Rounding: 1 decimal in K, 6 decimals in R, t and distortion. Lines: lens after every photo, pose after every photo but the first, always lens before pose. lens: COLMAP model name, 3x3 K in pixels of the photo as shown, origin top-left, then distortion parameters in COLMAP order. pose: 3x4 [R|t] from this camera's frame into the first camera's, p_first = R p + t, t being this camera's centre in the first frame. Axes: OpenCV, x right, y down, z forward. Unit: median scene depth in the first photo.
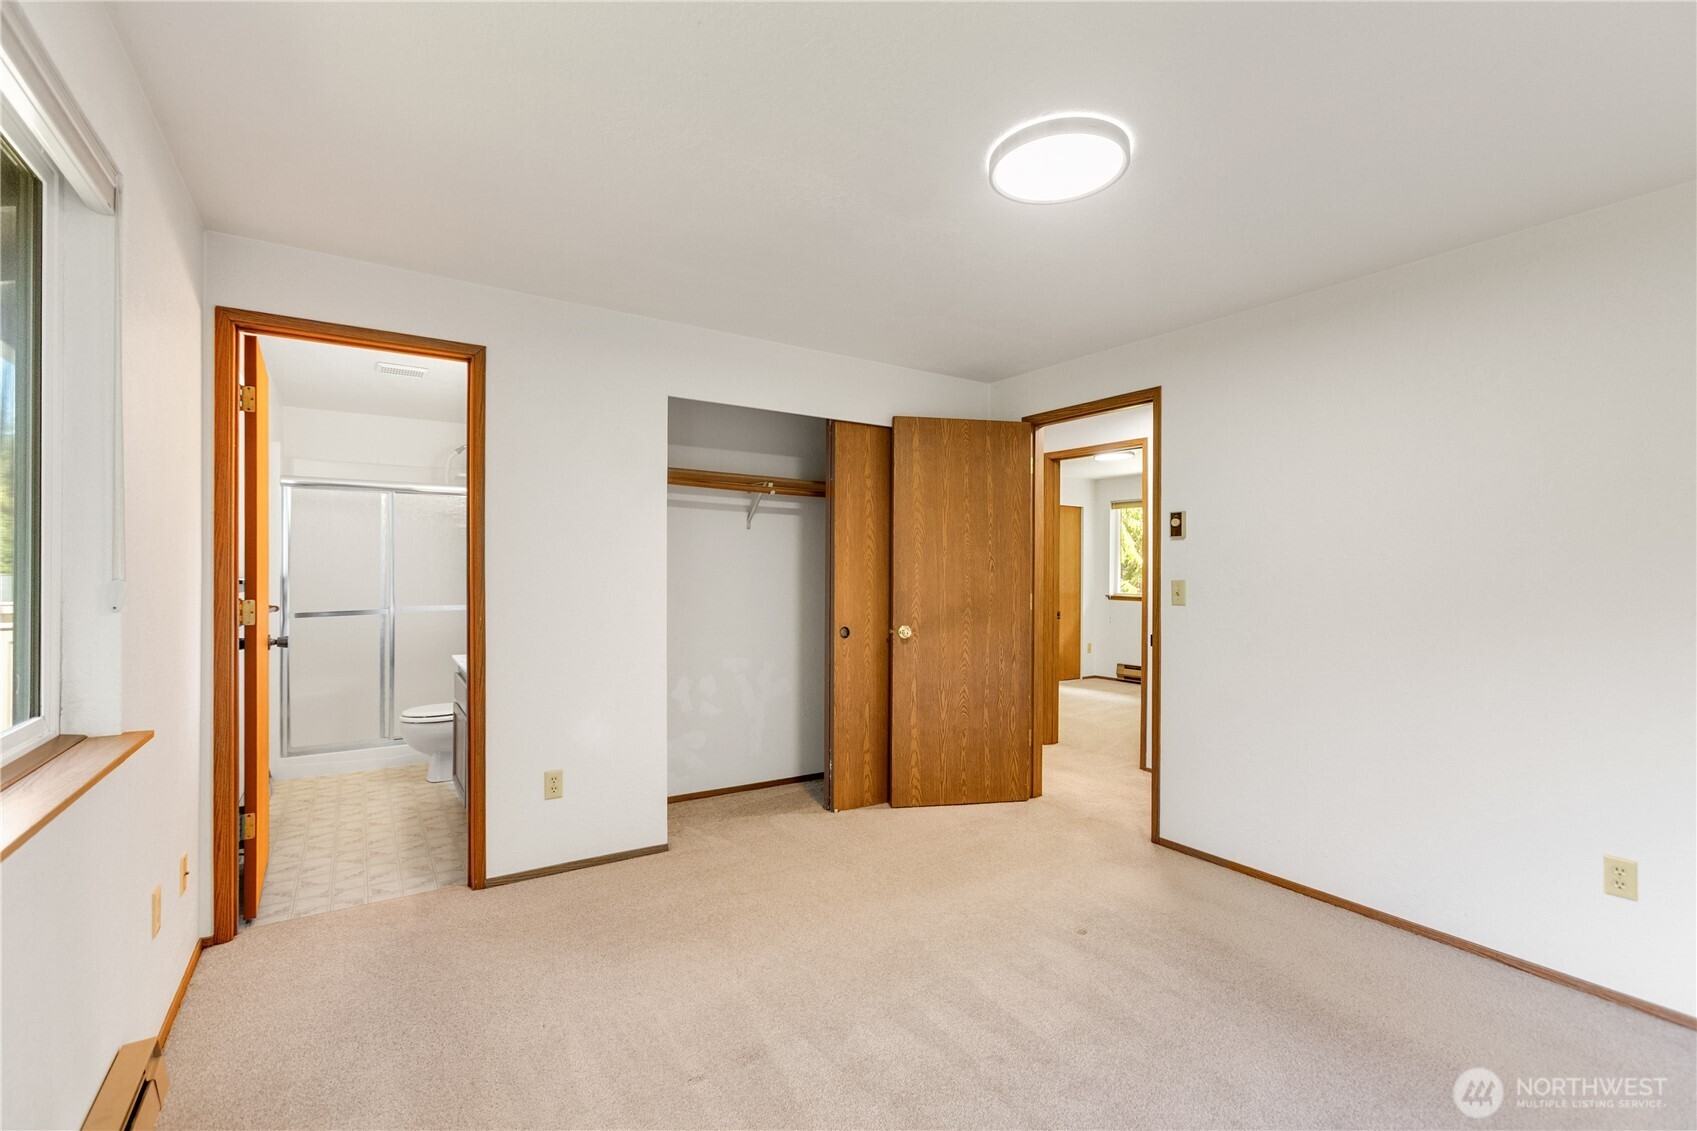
lens RADIAL K [[755.7, 0, 854.2], [0, 755.7, 562.0], [0, 0, 1]] dist [-0.004227, 0.000653]
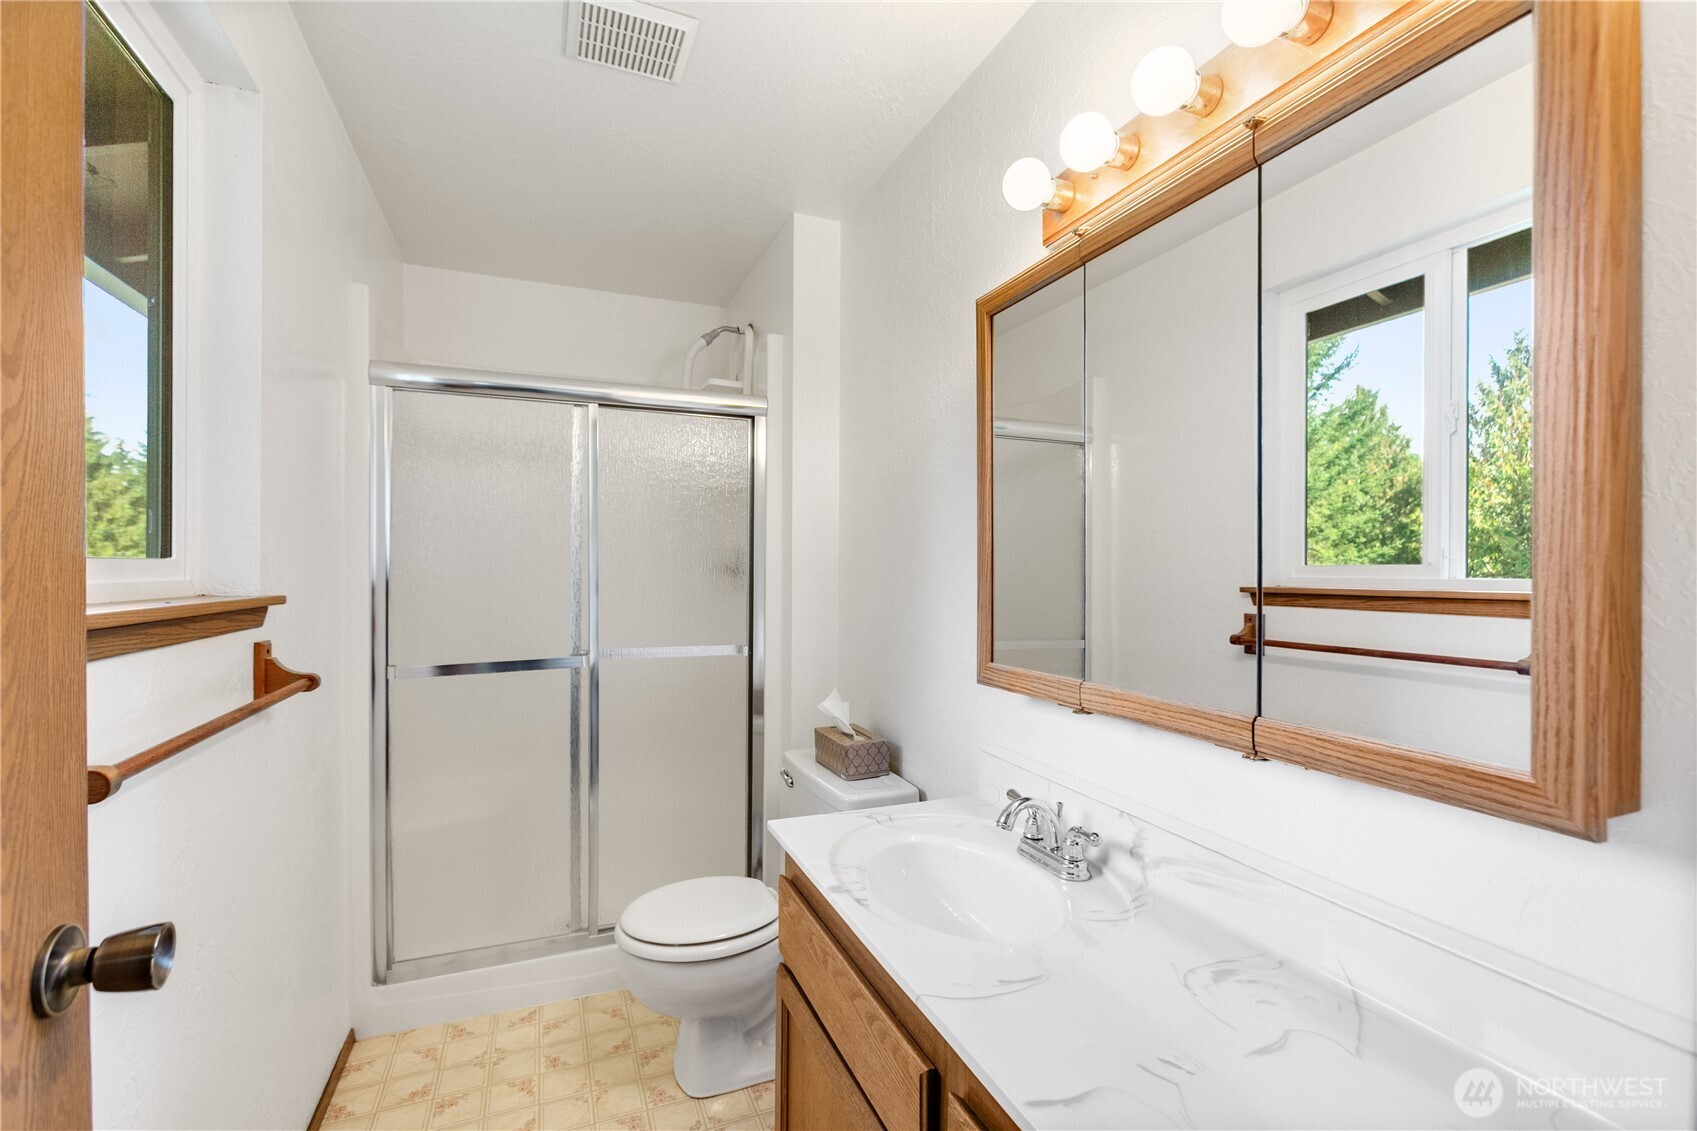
lens RADIAL K [[755.7, 0, 854.2], [0, 755.7, 562.0], [0, 0, 1]] dist [-0.004227, 0.000653]
pose [[0.985608, -0.004246, -0.168991, -0.349164], [0.003144, 0.999972, -0.006789, 0.007359], [0.169015, 0.006160, 0.985594, 0.529313]]
